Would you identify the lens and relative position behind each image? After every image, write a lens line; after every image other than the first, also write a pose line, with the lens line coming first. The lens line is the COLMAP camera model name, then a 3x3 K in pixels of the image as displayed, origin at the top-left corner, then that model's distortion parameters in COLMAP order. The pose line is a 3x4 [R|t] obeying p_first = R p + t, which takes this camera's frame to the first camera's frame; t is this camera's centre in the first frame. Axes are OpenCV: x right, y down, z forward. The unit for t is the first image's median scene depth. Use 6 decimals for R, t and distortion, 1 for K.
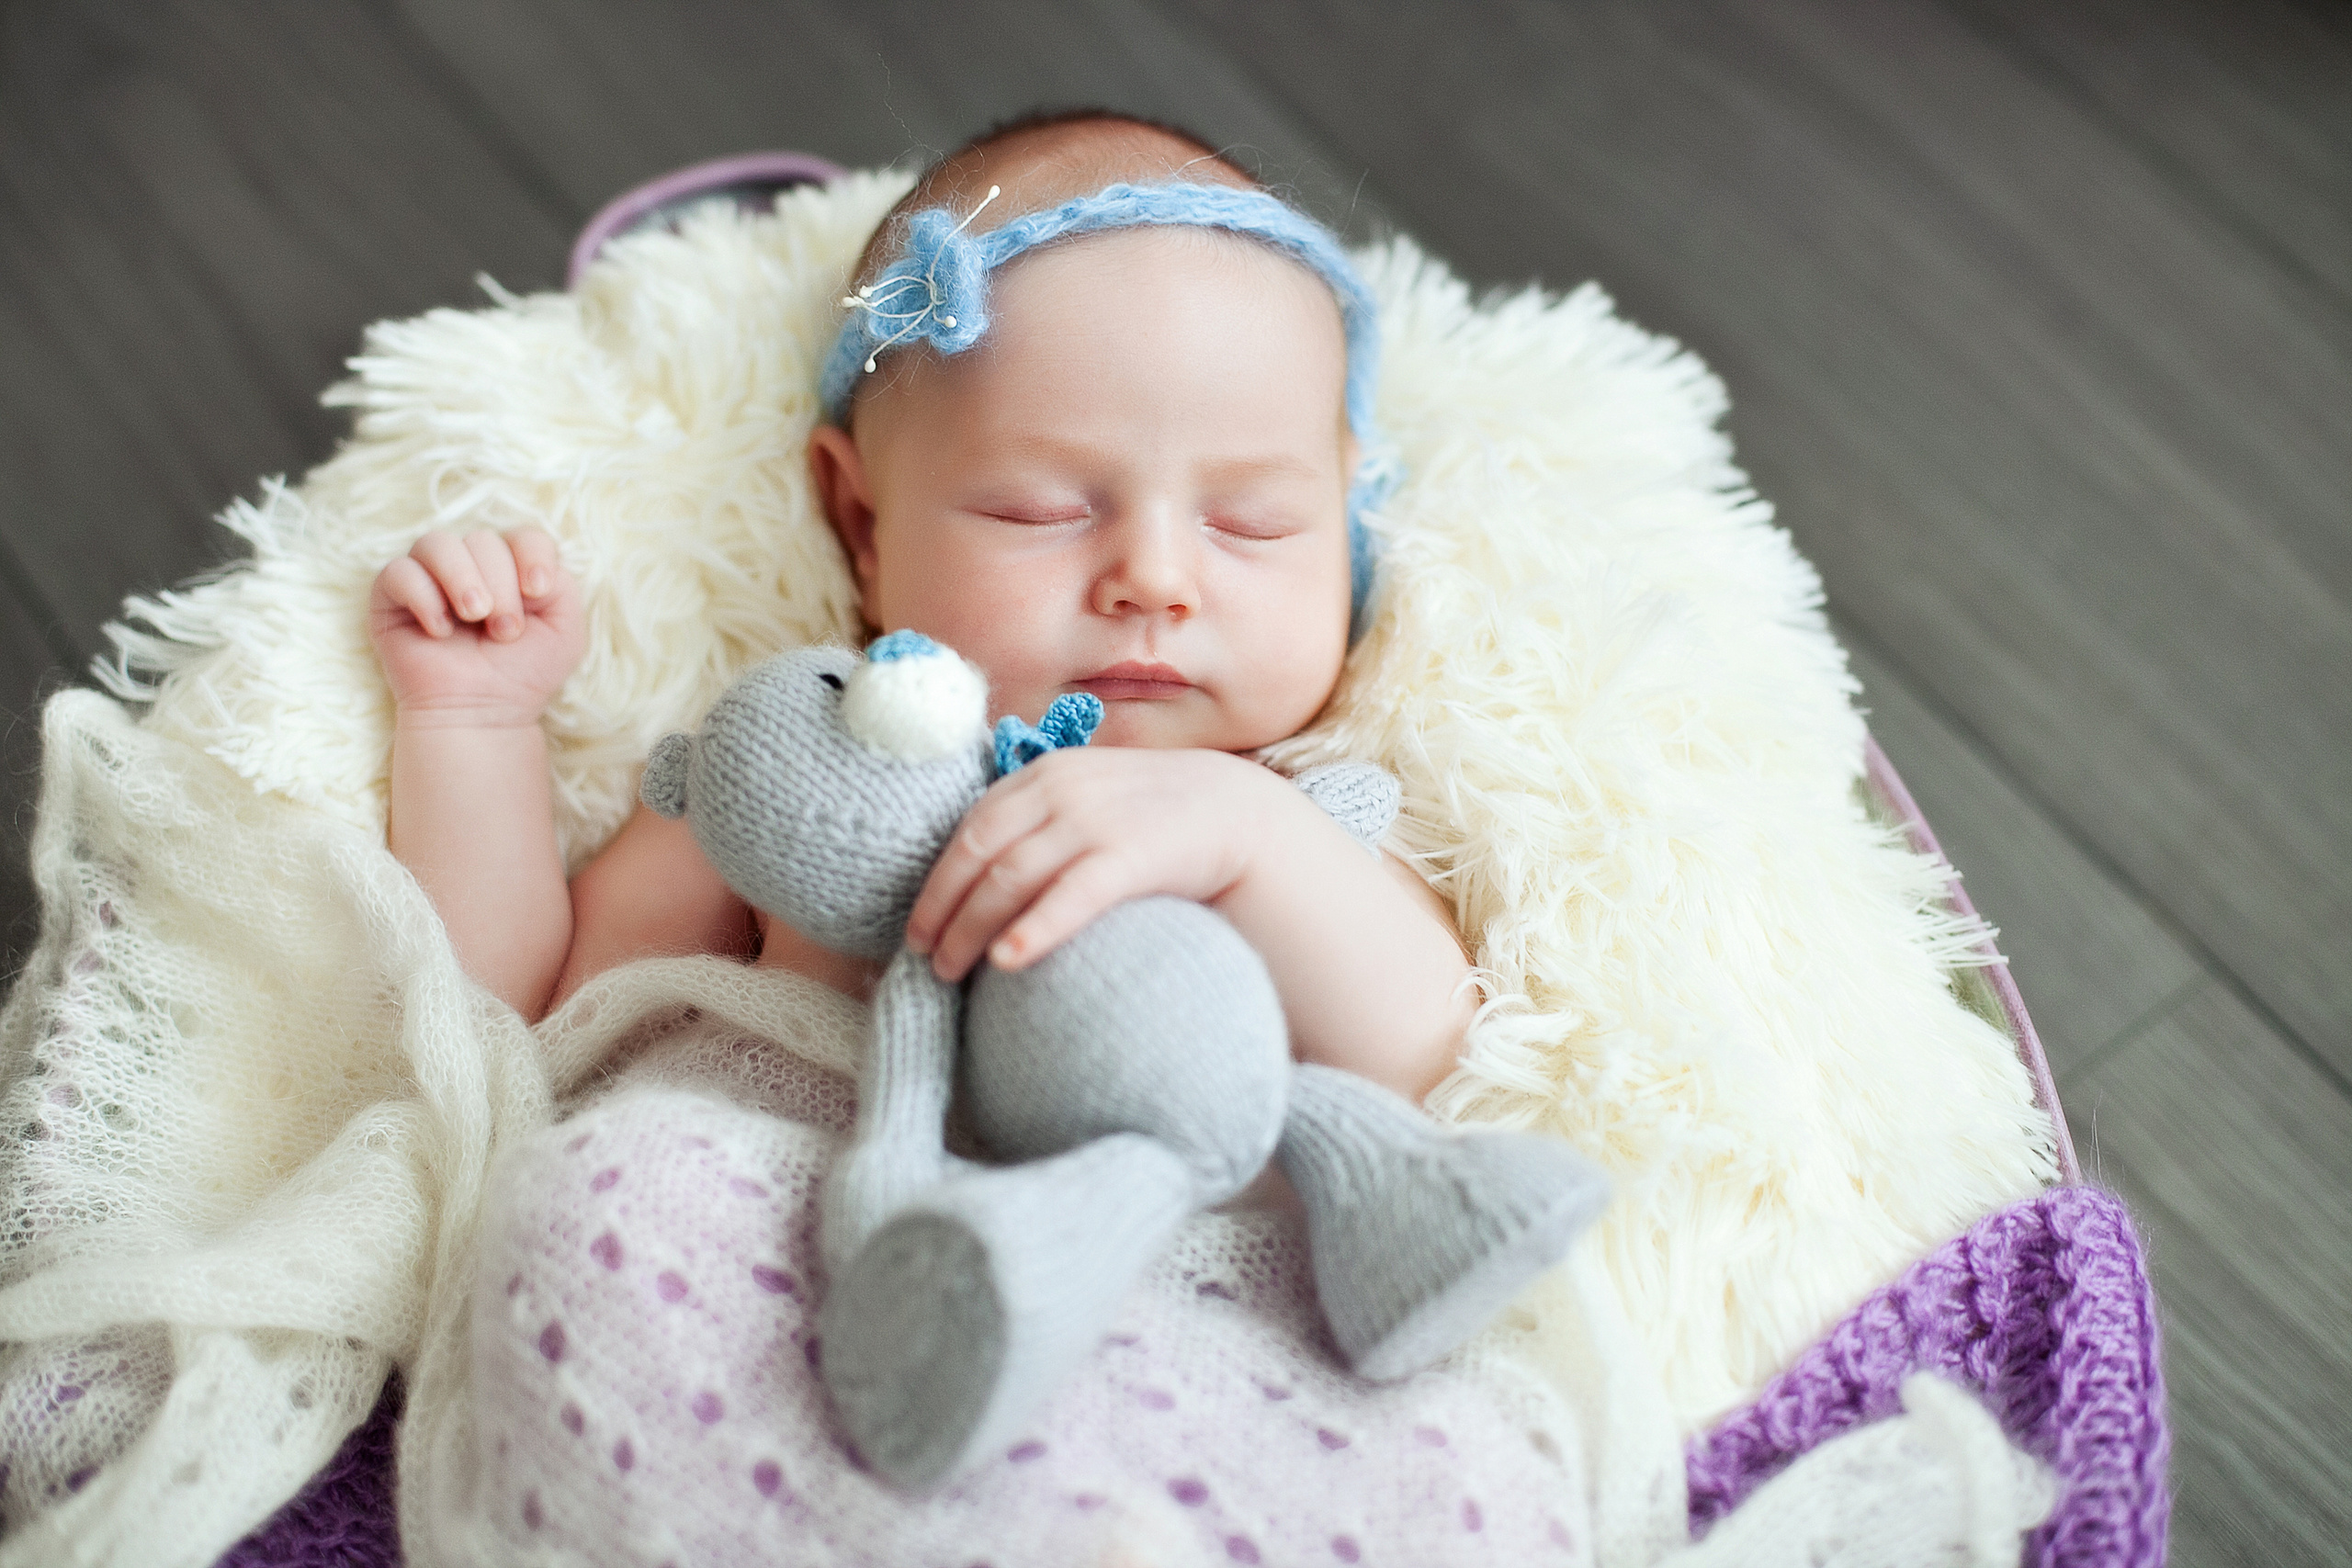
lens RADIAL K [[3557.6, 0, 1176.0], [0, 3557.6, 784.0], [0, 0, 1]] dist [-0.169941, 0.001914]
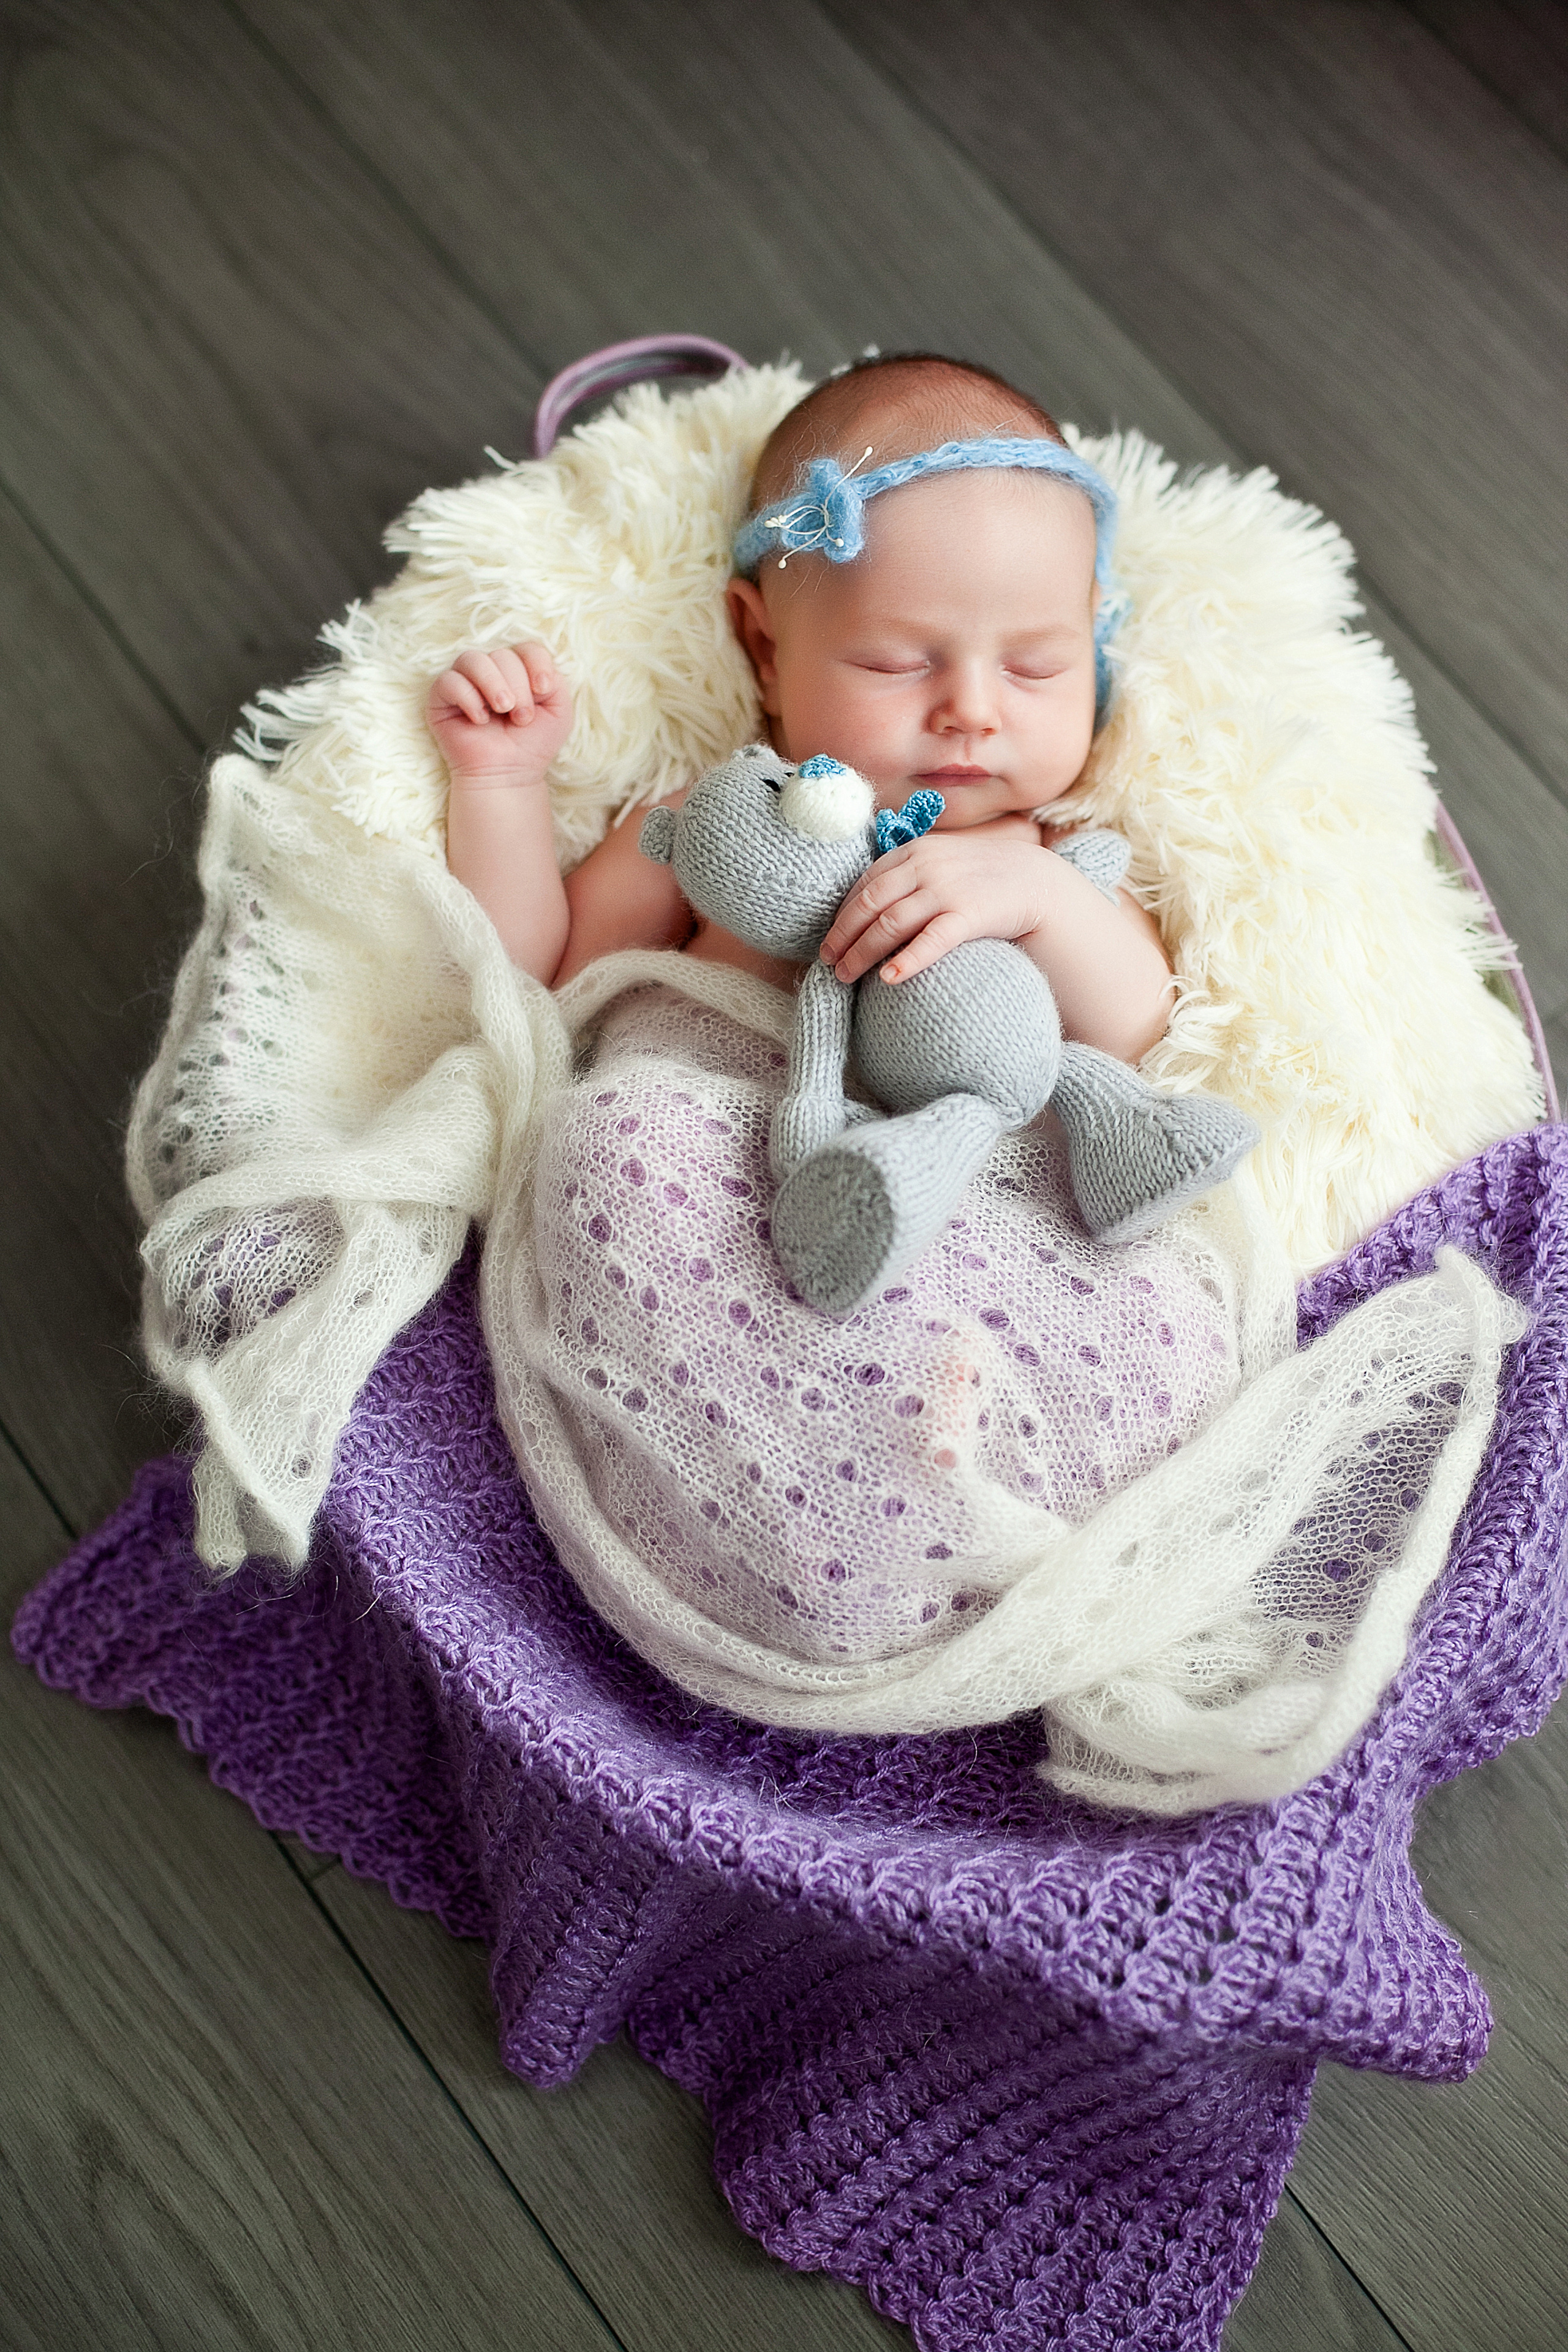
lens RADIAL K [[3400.3, 0, 784.0], [0, 3400.3, 1176.0], [0, 0, 1]] dist [-0.578848, 3.992120]
pose [[0.999822, 0.016416, -0.009350, -0.068391], [-0.014073, 0.977361, 0.211109, -0.164107], [0.012604, -0.210940, 0.977418, -0.436915]]
